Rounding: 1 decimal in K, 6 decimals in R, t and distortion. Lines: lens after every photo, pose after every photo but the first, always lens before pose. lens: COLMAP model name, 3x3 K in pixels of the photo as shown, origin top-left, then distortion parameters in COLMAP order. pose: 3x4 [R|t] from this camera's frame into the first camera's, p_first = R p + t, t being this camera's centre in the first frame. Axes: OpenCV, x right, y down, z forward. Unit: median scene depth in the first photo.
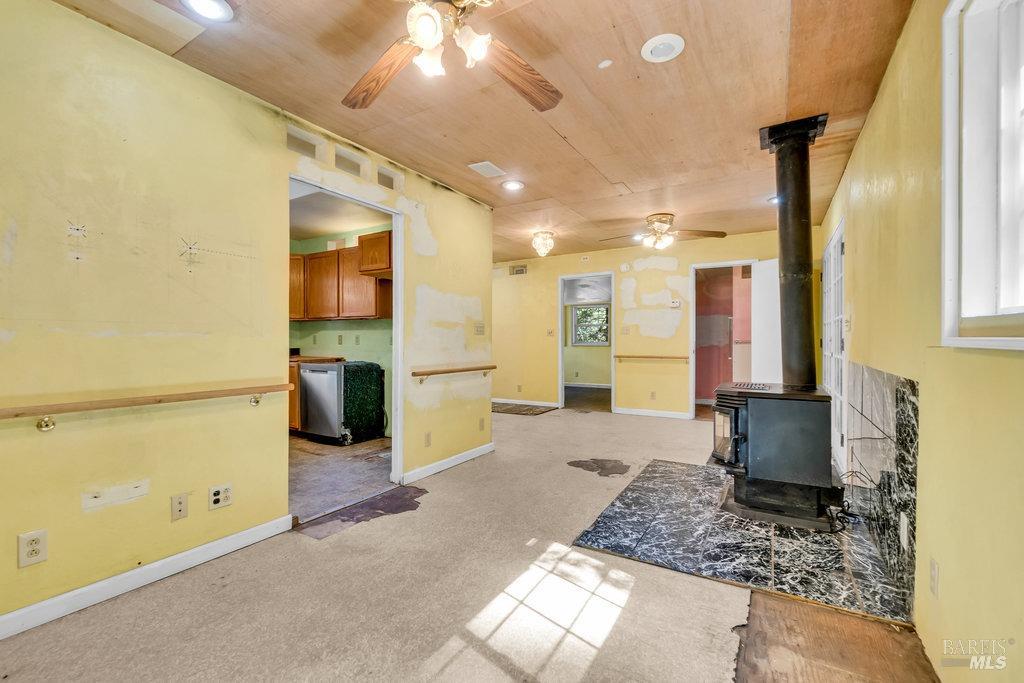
lens RADIAL K [[447.0, 0, 508.2], [0, 447.0, 335.6], [0, 0, 1]] dist [0.009865, -0.000215]
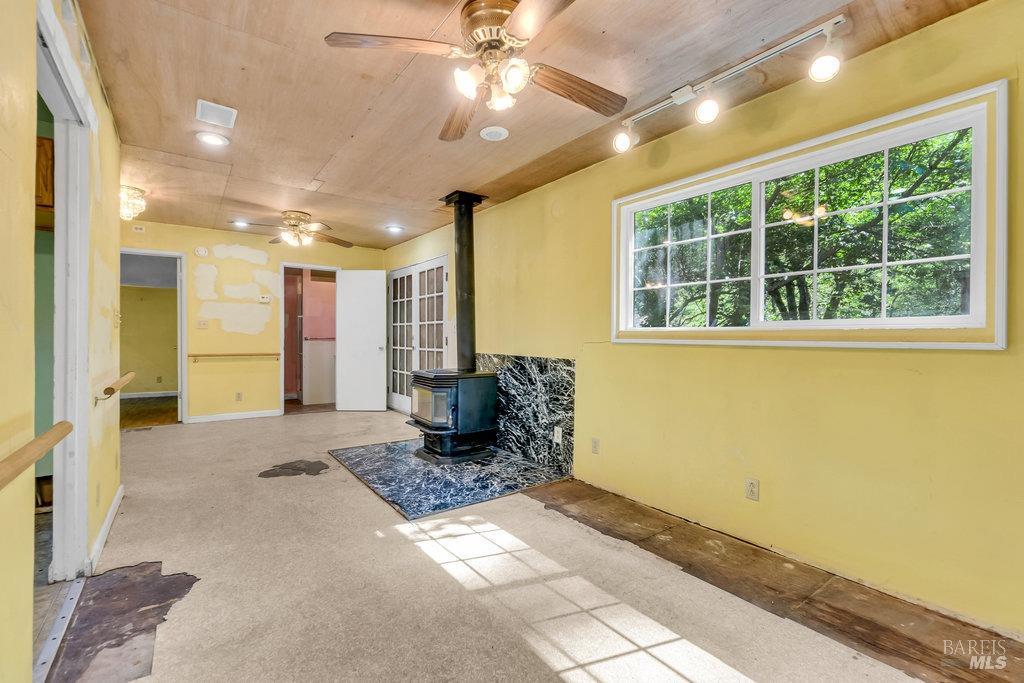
lens RADIAL K [[447.0, 0, 506.1], [0, 447.0, 339.1], [0, 0, 1]] dist [0.009865, -0.000215]
pose [[0.396241, -0.001132, 0.918146, -0.707399], [-0.016819, 0.999822, 0.008492, -0.003308], [-0.917992, -0.018807, 0.396152, 0.300270]]
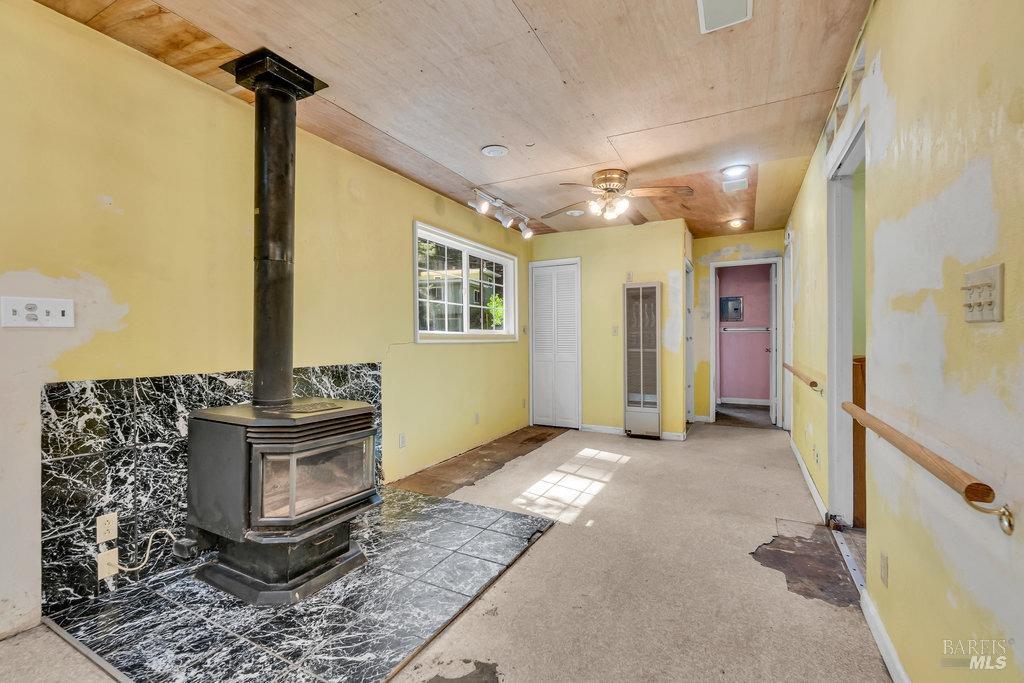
lens RADIAL K [[447.0, 0, 505.3], [0, 447.0, 342.9], [0, 0, 1]] dist [0.009865, -0.000215]
pose [[-0.998801, 0.001890, -0.048928, 0.285856], [0.001861, 0.999998, 0.000645, 0.010168], [0.048929, 0.000553, -0.998802, 1.890377]]
